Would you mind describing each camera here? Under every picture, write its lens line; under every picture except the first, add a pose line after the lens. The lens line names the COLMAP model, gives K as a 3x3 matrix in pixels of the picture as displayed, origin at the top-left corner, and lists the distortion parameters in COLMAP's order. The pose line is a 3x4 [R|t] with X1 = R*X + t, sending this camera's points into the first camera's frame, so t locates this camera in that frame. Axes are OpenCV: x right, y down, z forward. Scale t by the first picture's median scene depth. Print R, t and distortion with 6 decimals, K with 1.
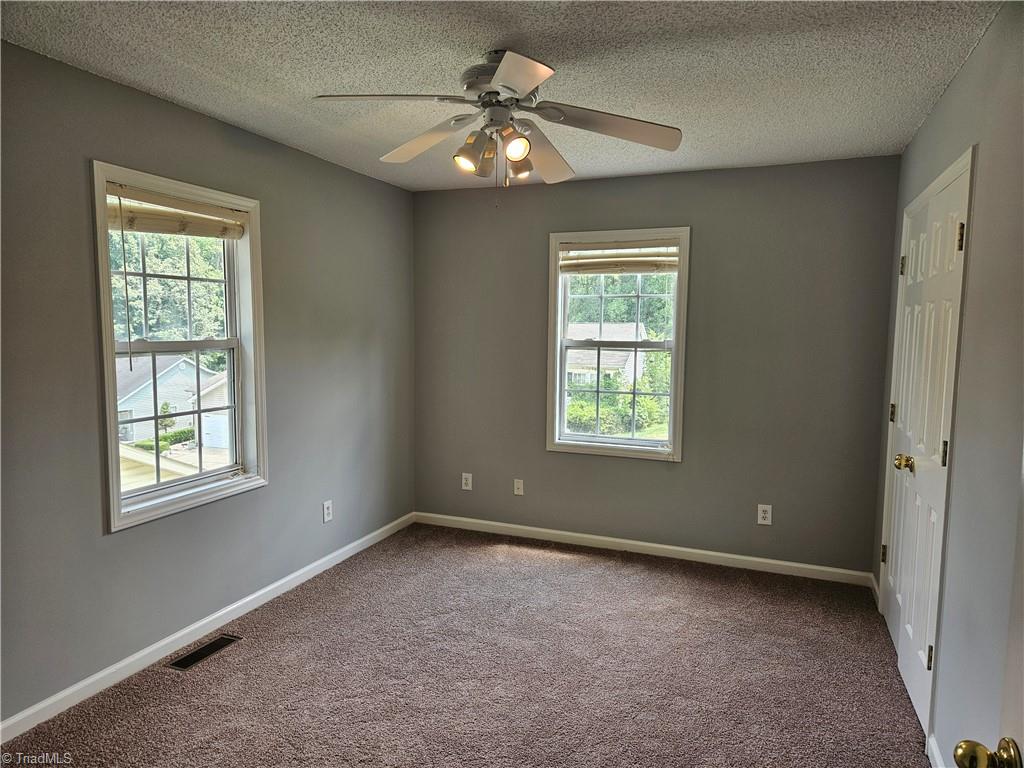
lens RADIAL K [[681.6, 0, 511.3], [0, 681.6, 391.4], [0, 0, 1]] dist [0.085841, -0.065700]
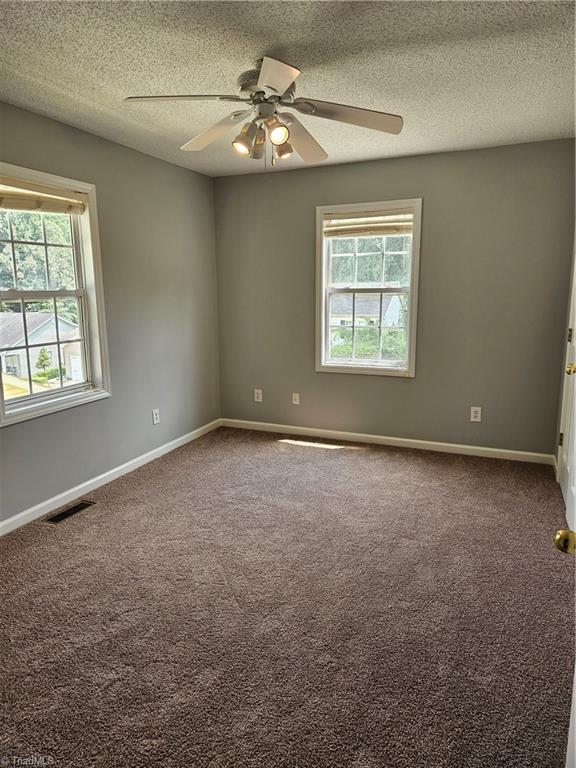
lens RADIAL K [[515.5, 0, 287.7], [0, 515.5, 374.0], [0, 0, 1]] dist [0.083759, -0.062435]
pose [[0.999504, -0.014406, -0.027999, 0.031642], [0.016336, 0.997413, 0.070006, 0.025066], [0.026918, -0.070428, 0.997154, -0.027102]]
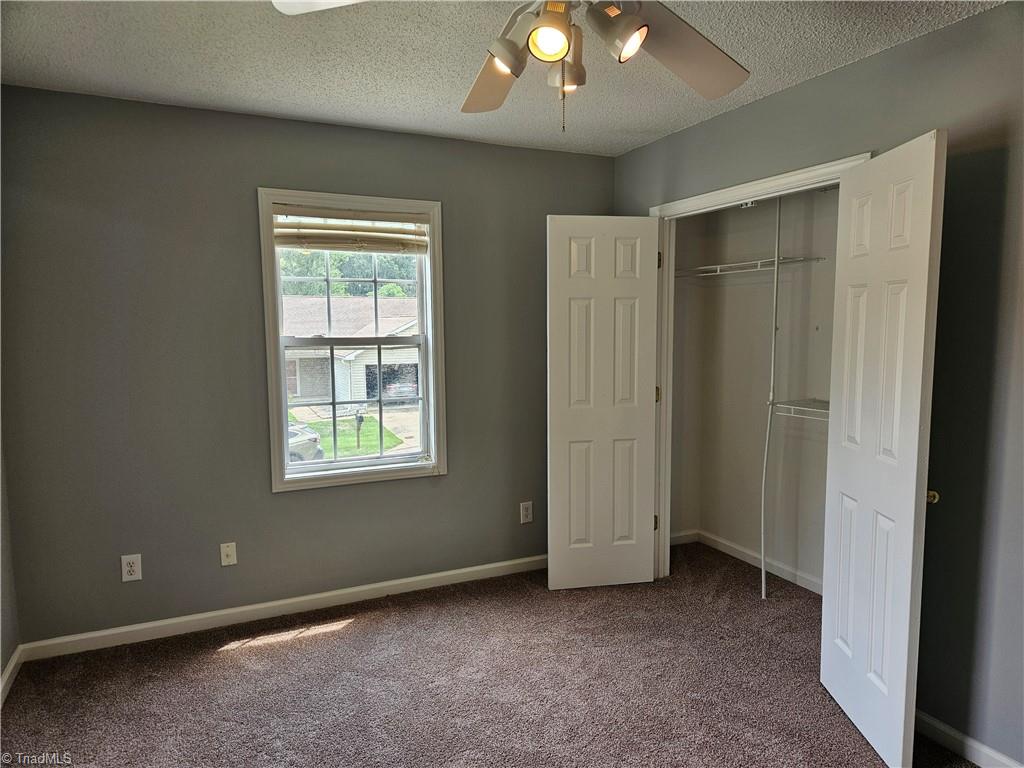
lens RADIAL K [[681.6, 0, 511.3], [0, 681.6, 391.4], [0, 0, 1]] dist [0.085841, -0.065700]
pose [[0.679766, -0.091682, 0.727676, -0.383237], [0.078788, 0.995543, 0.051831, -0.048265], [-0.729185, 0.022099, 0.683960, 0.414979]]
